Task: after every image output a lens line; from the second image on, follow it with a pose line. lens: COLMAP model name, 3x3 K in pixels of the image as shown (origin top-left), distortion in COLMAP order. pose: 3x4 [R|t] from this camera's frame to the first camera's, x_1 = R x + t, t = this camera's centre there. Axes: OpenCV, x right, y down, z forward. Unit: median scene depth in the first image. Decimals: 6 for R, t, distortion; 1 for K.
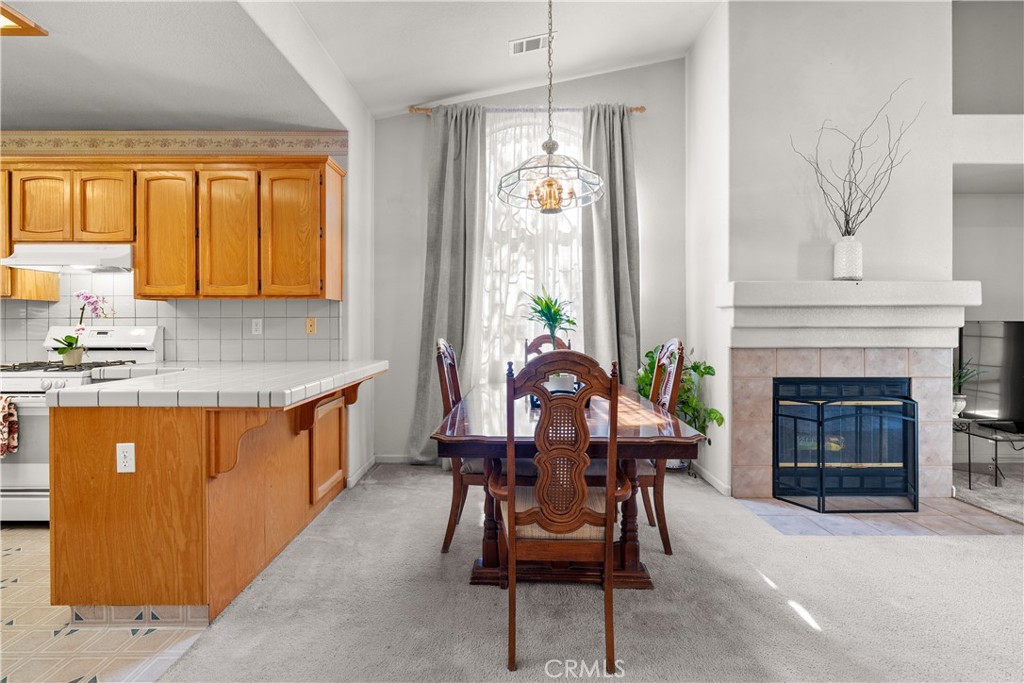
lens RADIAL K [[463.4, 0, 510.2], [0, 463.4, 324.2], [0, 0, 1]] dist [-0.003227, 0.000392]
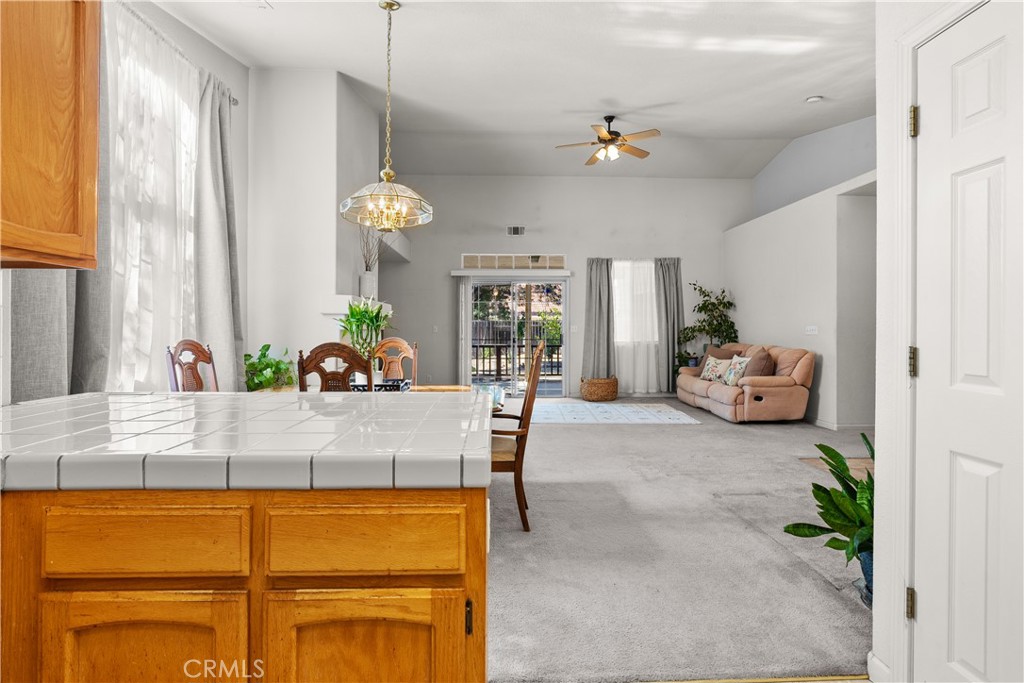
lens RADIAL K [[475.2, 0, 511.3], [0, 475.2, 327.2], [0, 0, 1]] dist [-0.006541, 0.000392]
pose [[-0.041345, 0.005120, 0.999132, -0.898523], [-0.001835, 0.999985, -0.005201, 0.005952], [-0.999143, -0.002048, -0.041335, 0.591165]]
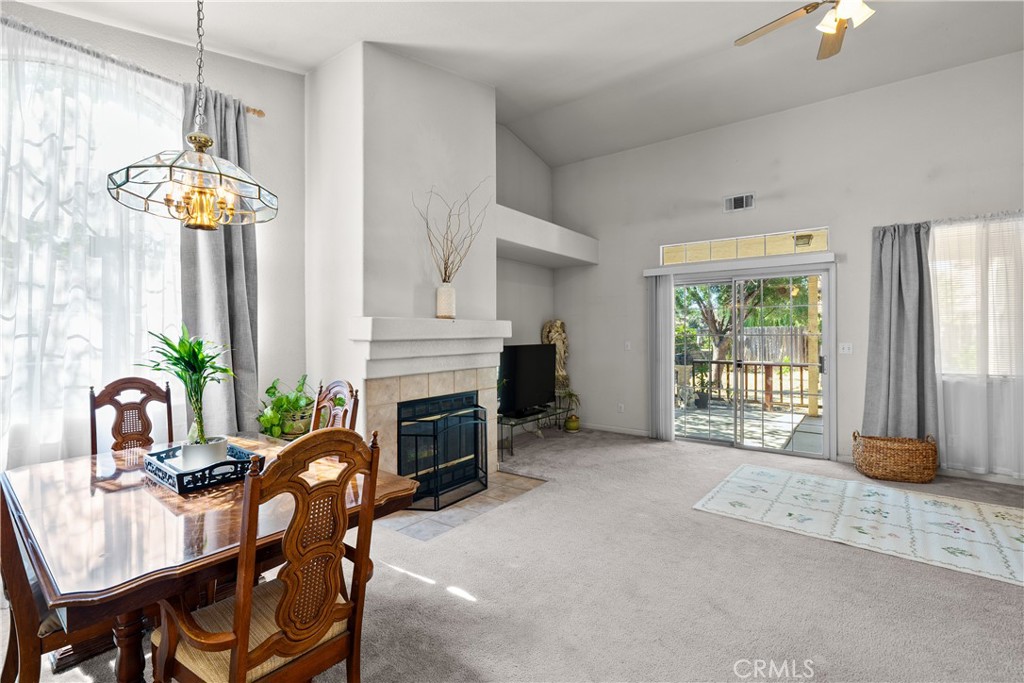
lens RADIAL K [[461.2, 0, 510.1], [0, 461.2, 330.2], [0, 0, 1]] dist [-0.005596, 0.001020]
pose [[0.595419, 0.001636, 0.803414, -0.172901], [0.002956, 0.999987, -0.004227, -0.056680], [-0.803410, 0.004892, 0.595406, 0.119555]]
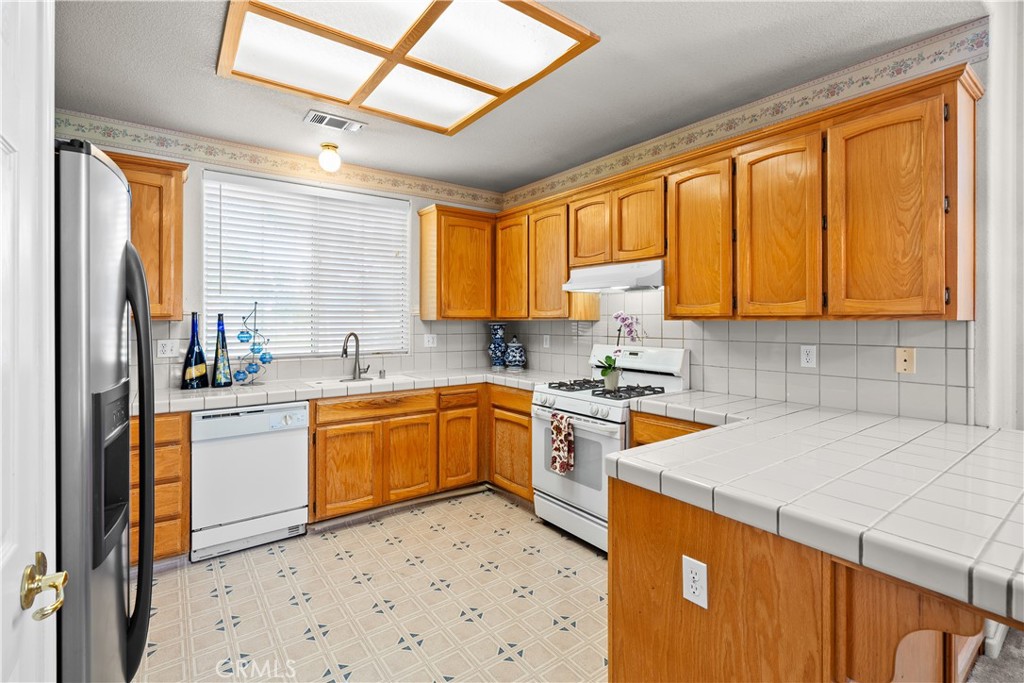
lens RADIAL K [[467.3, 0, 510.2], [0, 467.3, 318.8], [0, 0, 1]] dist [-0.004179, -0.000112]
pose [[0.593012, -0.000308, -0.805194, -0.263601], [-0.001432, 0.999998, -0.001437, -0.055139], [0.805193, 0.002006, 0.593010, 0.225272]]
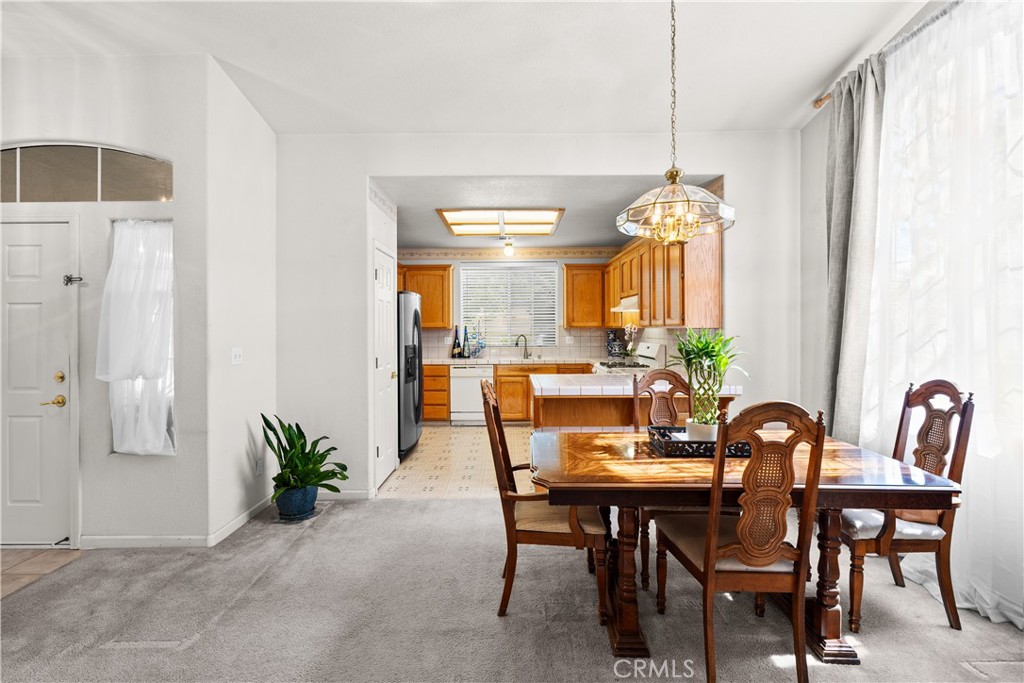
lens RADIAL K [[461.2, 0, 510.1], [0, 461.2, 330.2], [0, 0, 1]] dist [-0.005596, 0.001020]
pose [[0.002325, 0.005756, -0.999981, 0.822892], [0.003549, 0.999977, 0.005765, -0.057785], [0.999991, -0.003563, 0.002304, 0.530502]]
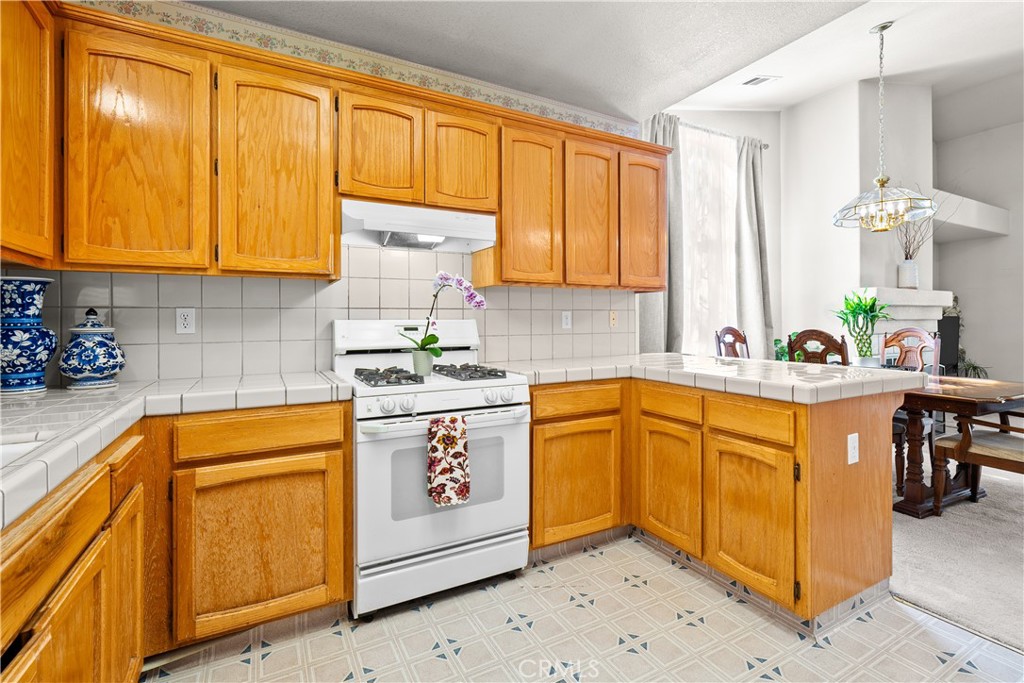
lens RADIAL K [[467.3, 0, 510.2], [0, 467.3, 318.8], [0, 0, 1]] dist [-0.004179, -0.000112]
pose [[0.880598, -0.000138, 0.473864, -1.165327], [0.001892, 0.999993, -0.003226, 0.006188], [-0.473860, 0.003737, 0.880592, 0.275248]]
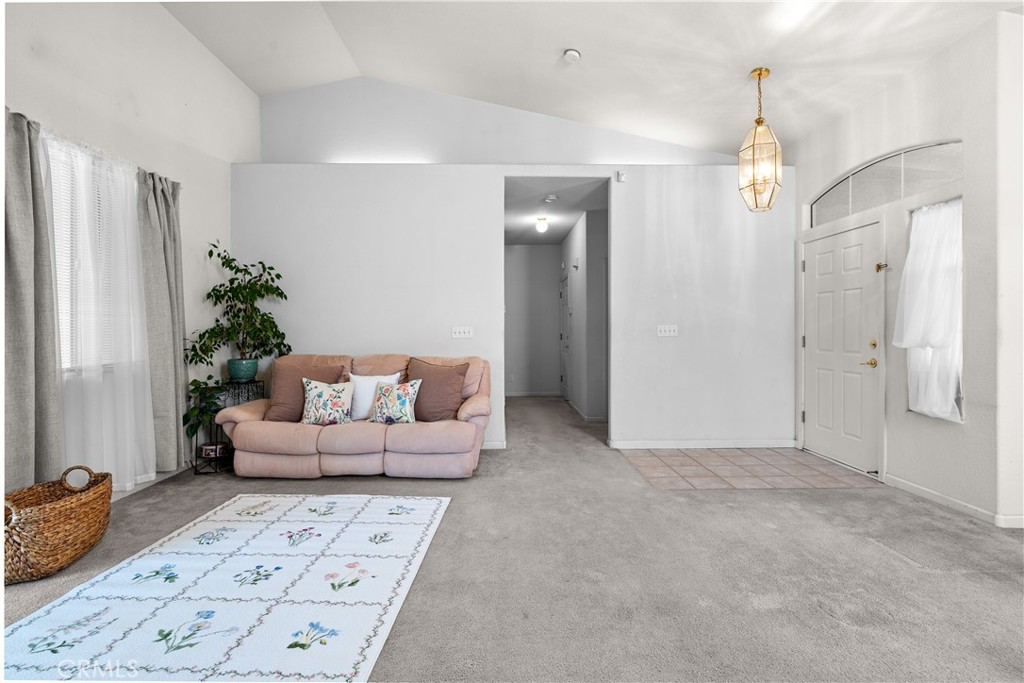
lens RADIAL K [[461.2, 0, 510.1], [0, 461.2, 330.2], [0, 0, 1]] dist [-0.005596, 0.001020]
pose [[-0.999794, 0.004229, -0.019848, 0.856540], [0.004225, 0.999991, 0.000281, -0.000856], [0.019849, 0.000197, -0.999803, 0.797070]]
